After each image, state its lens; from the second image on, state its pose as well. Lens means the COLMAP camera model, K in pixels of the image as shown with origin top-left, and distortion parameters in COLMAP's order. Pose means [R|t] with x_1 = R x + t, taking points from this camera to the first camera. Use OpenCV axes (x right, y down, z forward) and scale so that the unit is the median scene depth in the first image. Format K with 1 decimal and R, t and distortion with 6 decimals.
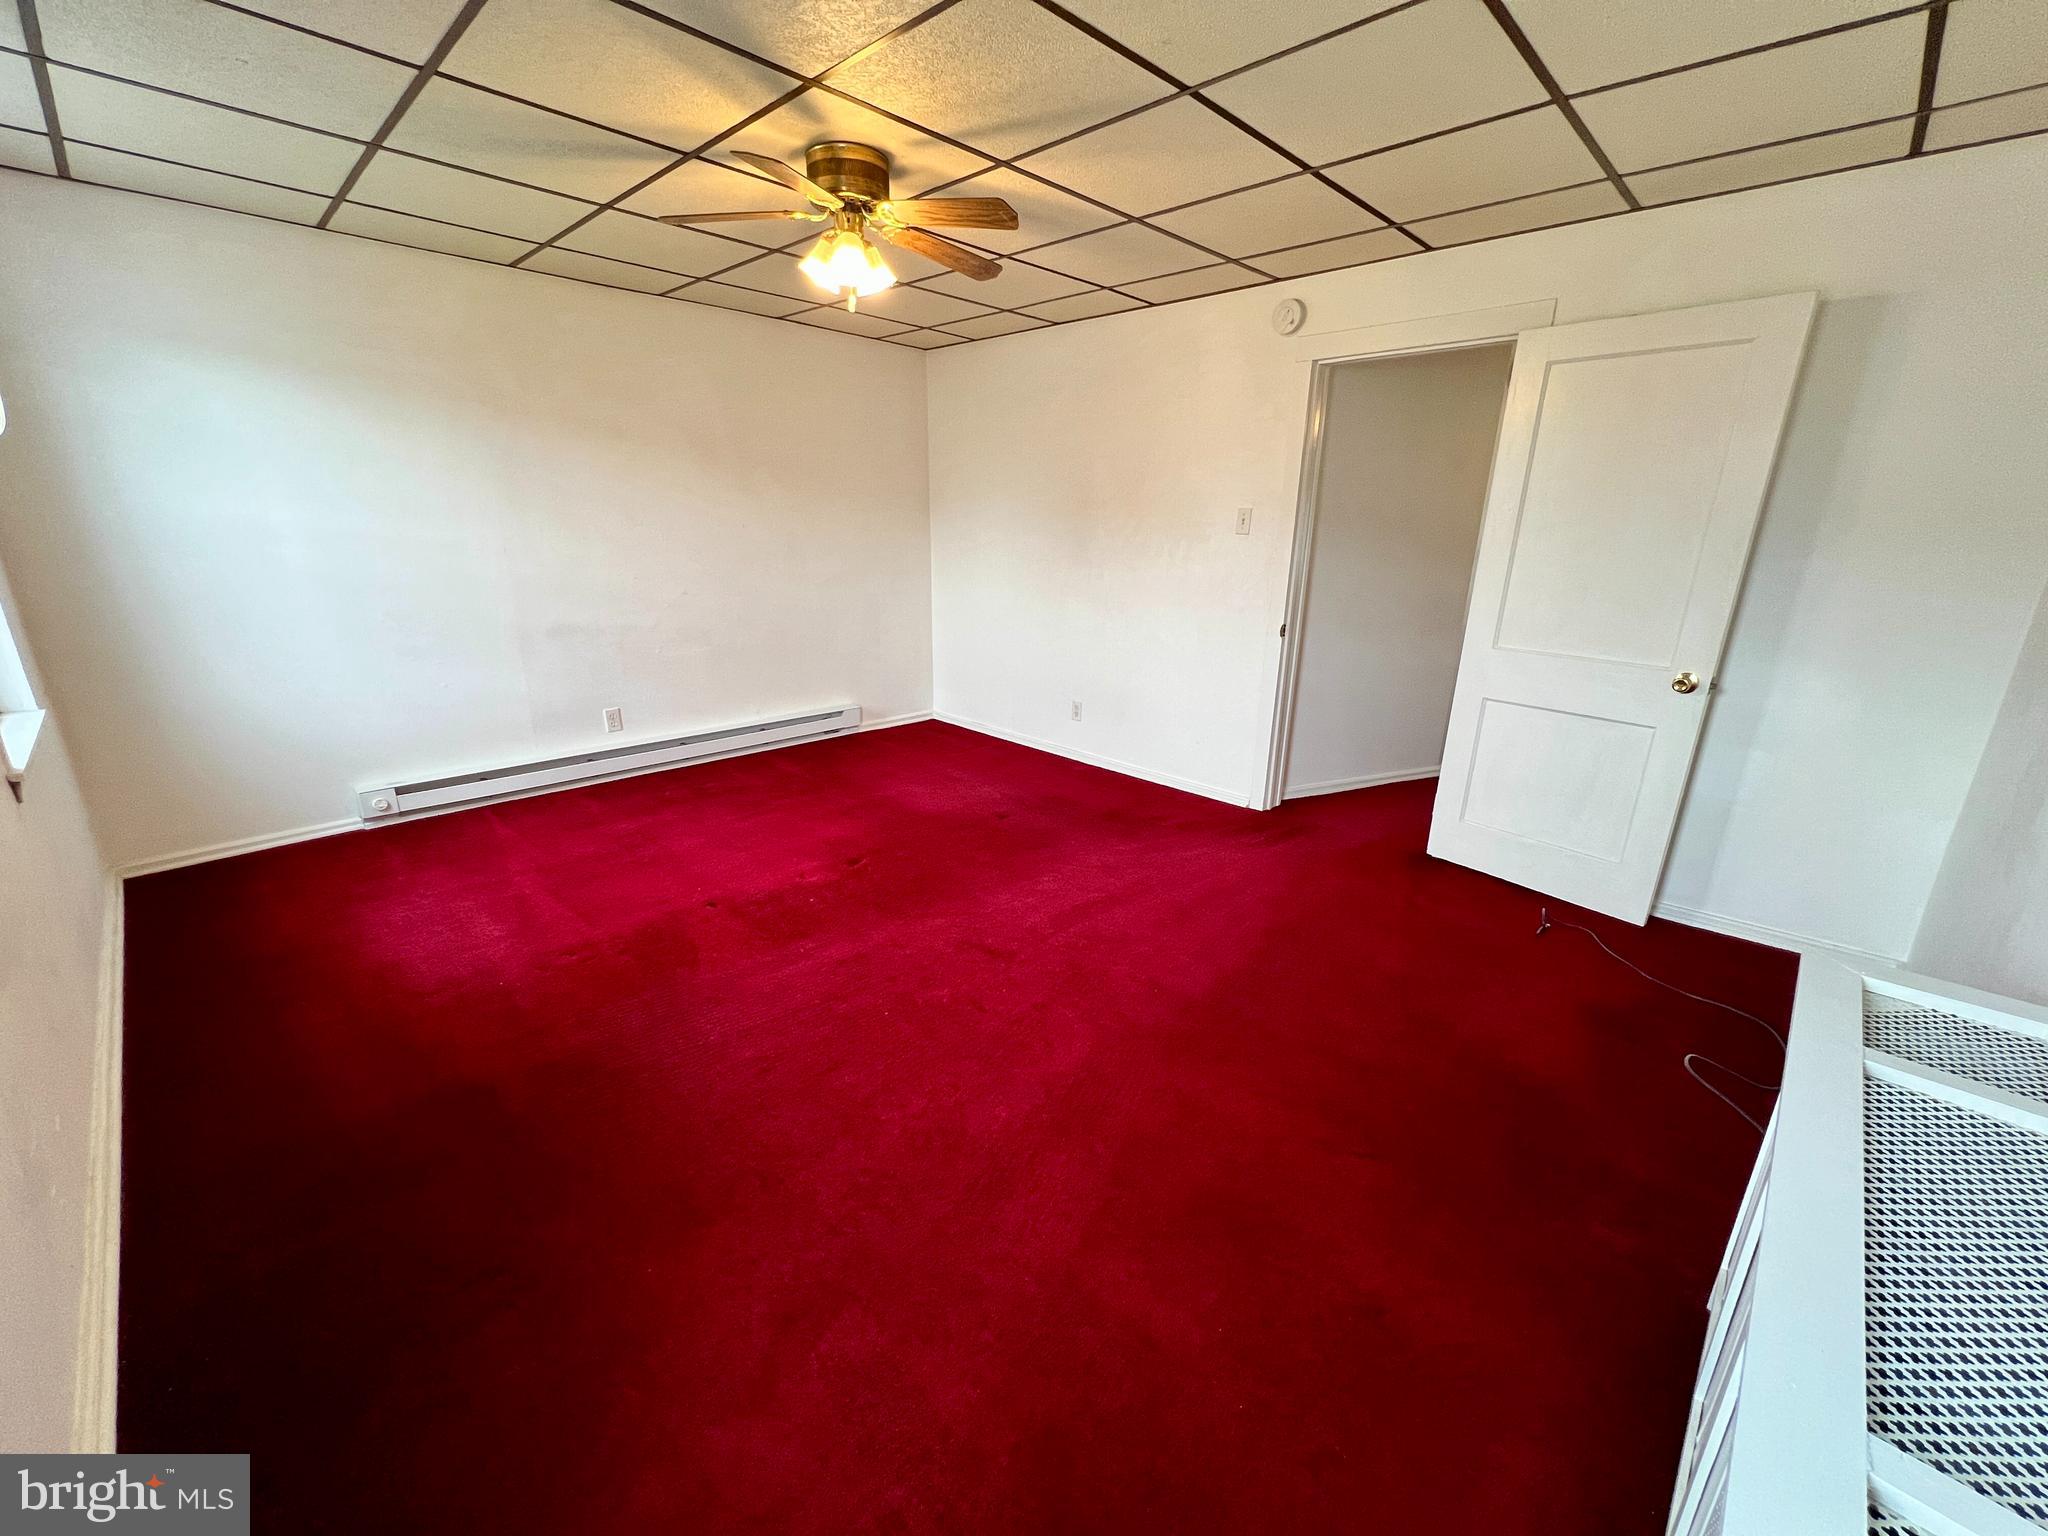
lens RADIAL K [[814.0, 0, 1021.3], [0, 814.0, 776.1], [0, 0, 1]] dist [-0.000907, 0.000066]
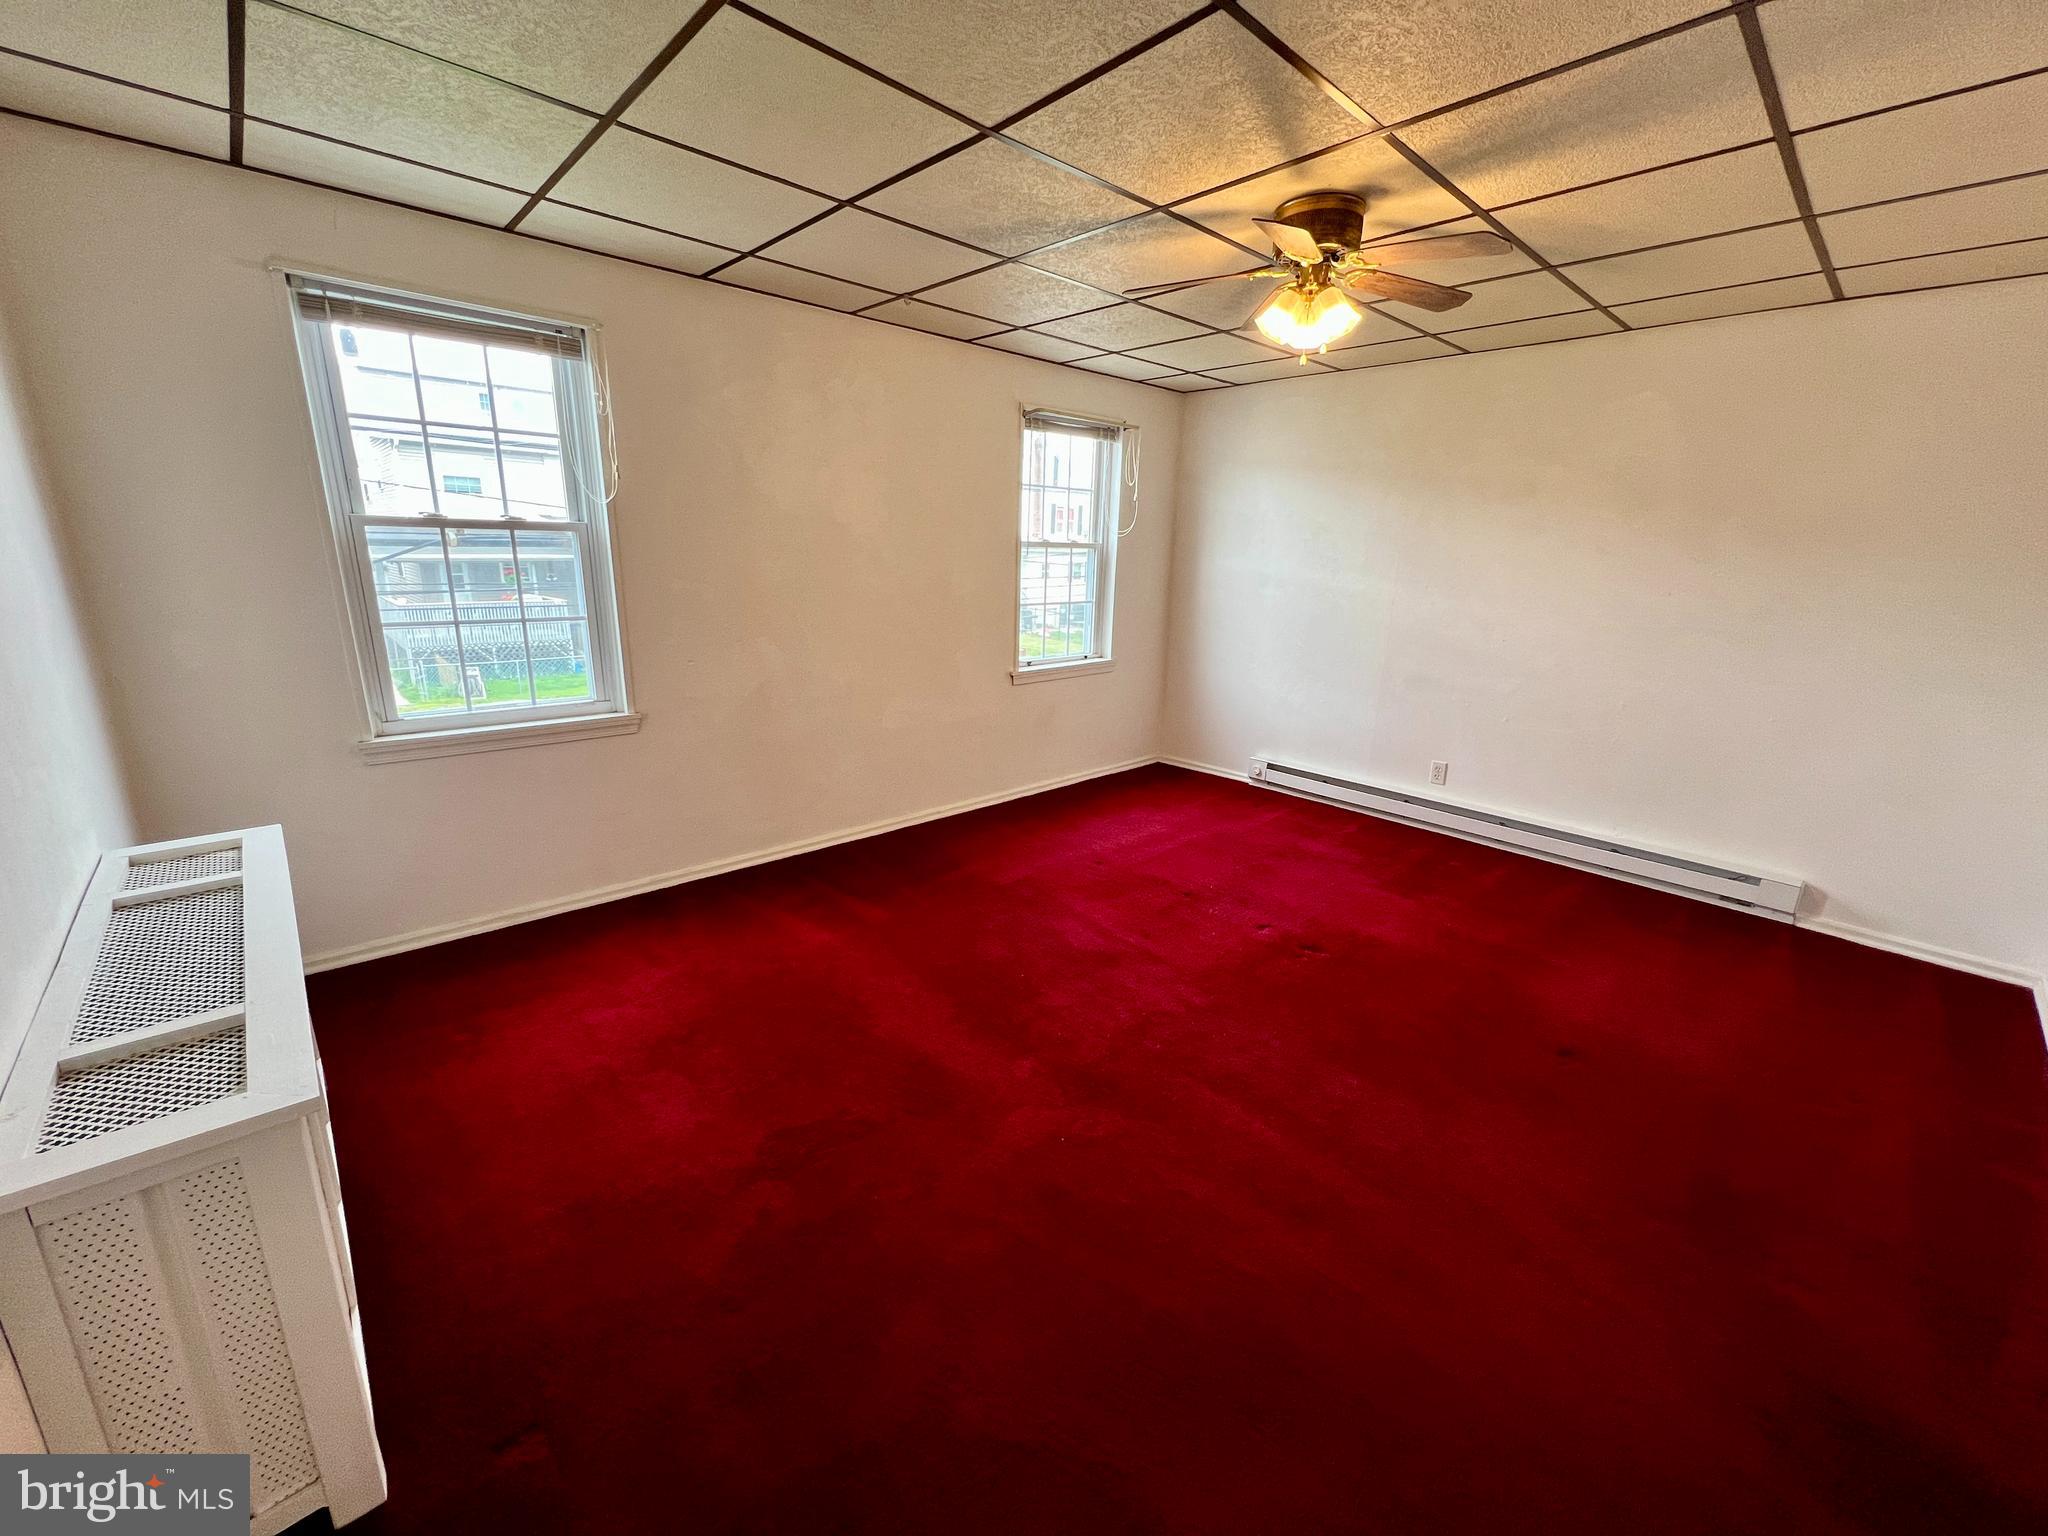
lens RADIAL K [[821.2, 0, 1022.5], [0, 821.2, 770.0], [0, 0, 1]] dist [0.000615, 0.000180]
pose [[-0.053091, 0.241962, -0.968832, 0.613156], [-0.329898, 0.911477, 0.245716, -0.181971], [0.942522, 0.332661, 0.031431, 0.572722]]
